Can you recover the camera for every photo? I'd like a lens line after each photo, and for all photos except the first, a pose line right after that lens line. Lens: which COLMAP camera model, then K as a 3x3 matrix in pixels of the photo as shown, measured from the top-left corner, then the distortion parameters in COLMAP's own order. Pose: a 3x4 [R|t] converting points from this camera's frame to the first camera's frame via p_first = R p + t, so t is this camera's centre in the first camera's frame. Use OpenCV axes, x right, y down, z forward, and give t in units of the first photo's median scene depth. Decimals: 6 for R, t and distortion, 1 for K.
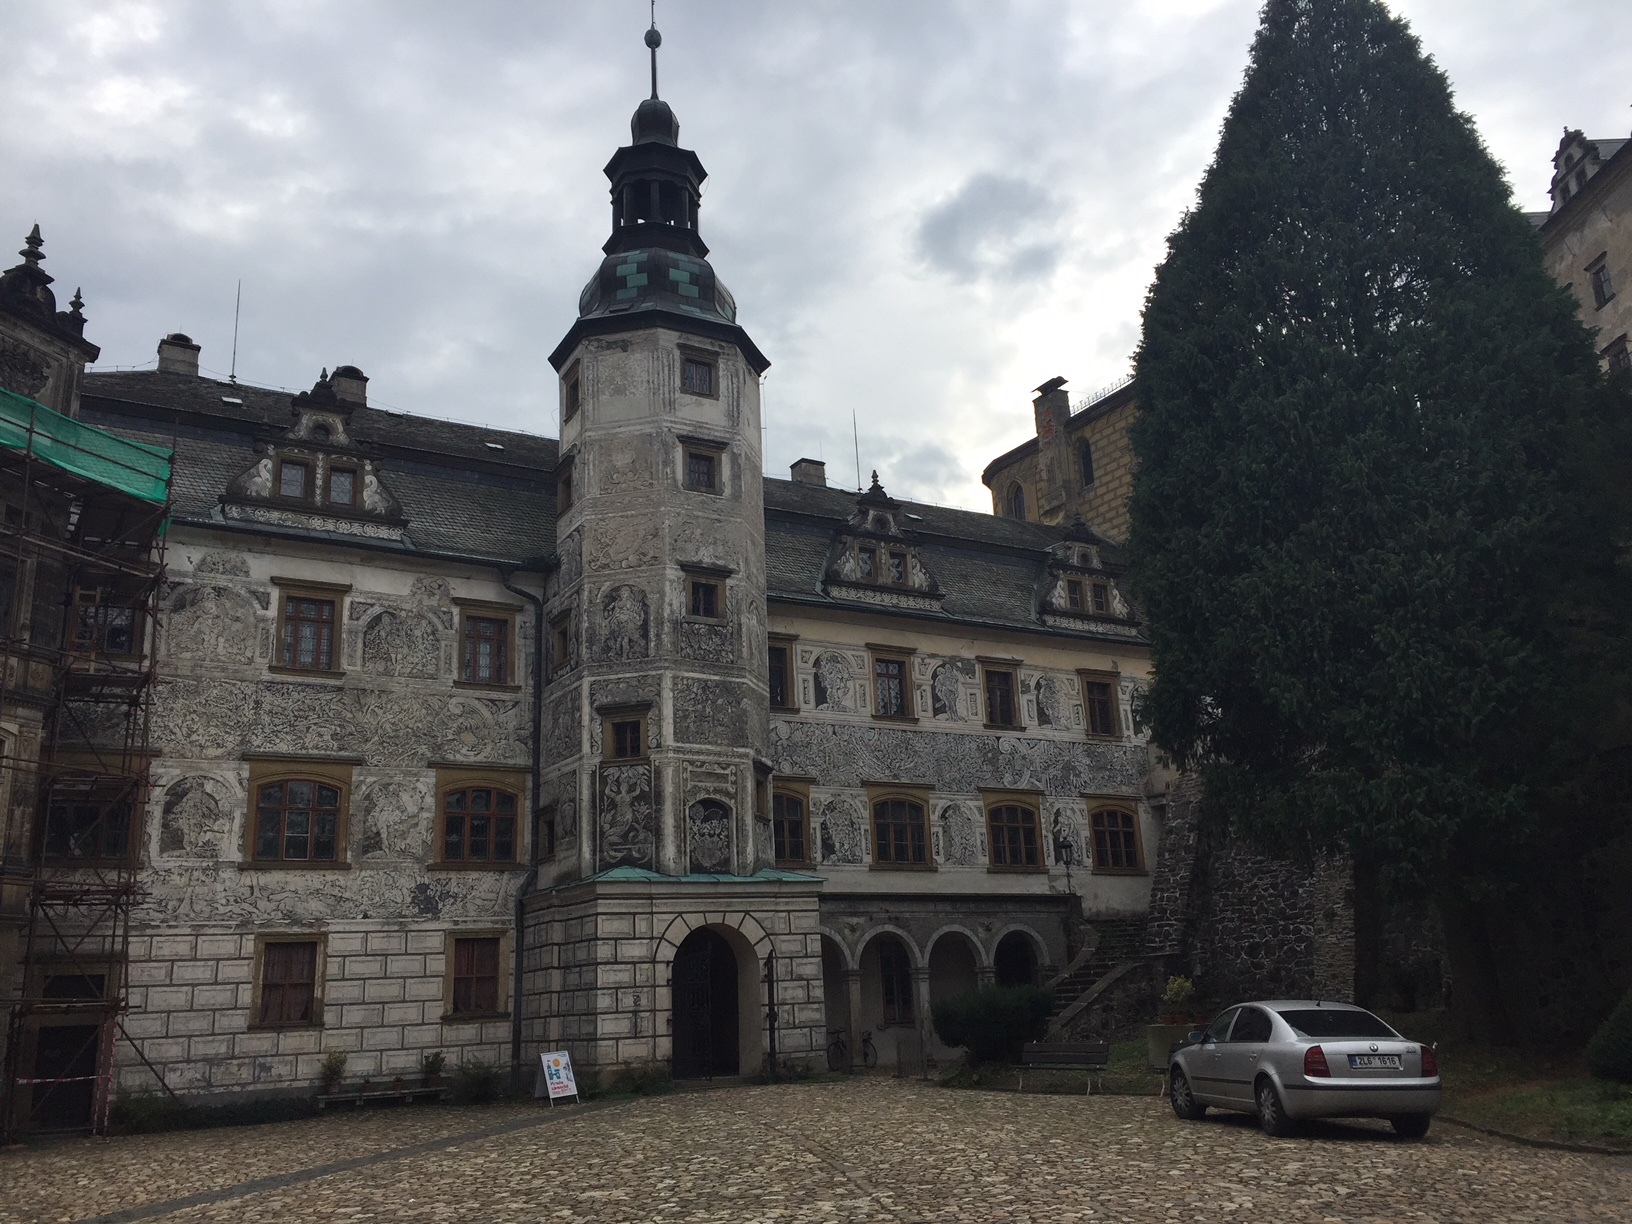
lens RADIAL K [[1381.0, 0, 816.0], [0, 1381.0, 612.0], [0, 0, 1]] dist [0.092171, -0.113408]
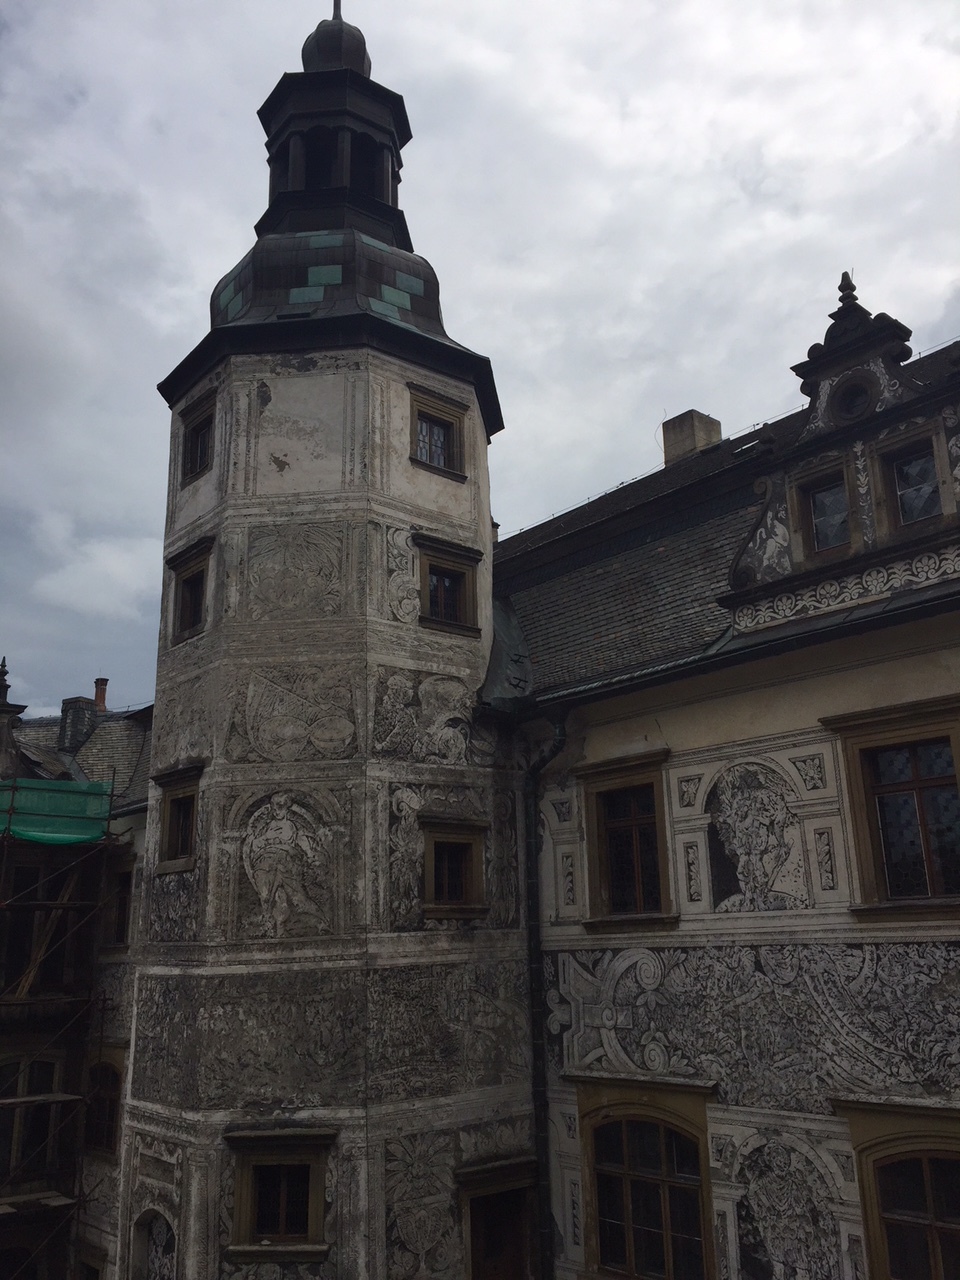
lens RADIAL K [[1083.1, 0, 487.3], [0, 1083.1, 636.5], [0, 0, 1]] dist [0.092171, -0.113408]
pose [[0.182853, -0.240362, -0.953305, 0.325853], [0.285489, 0.940852, -0.182463, 0.029850], [0.940777, -0.238795, 0.240658, 0.838913]]
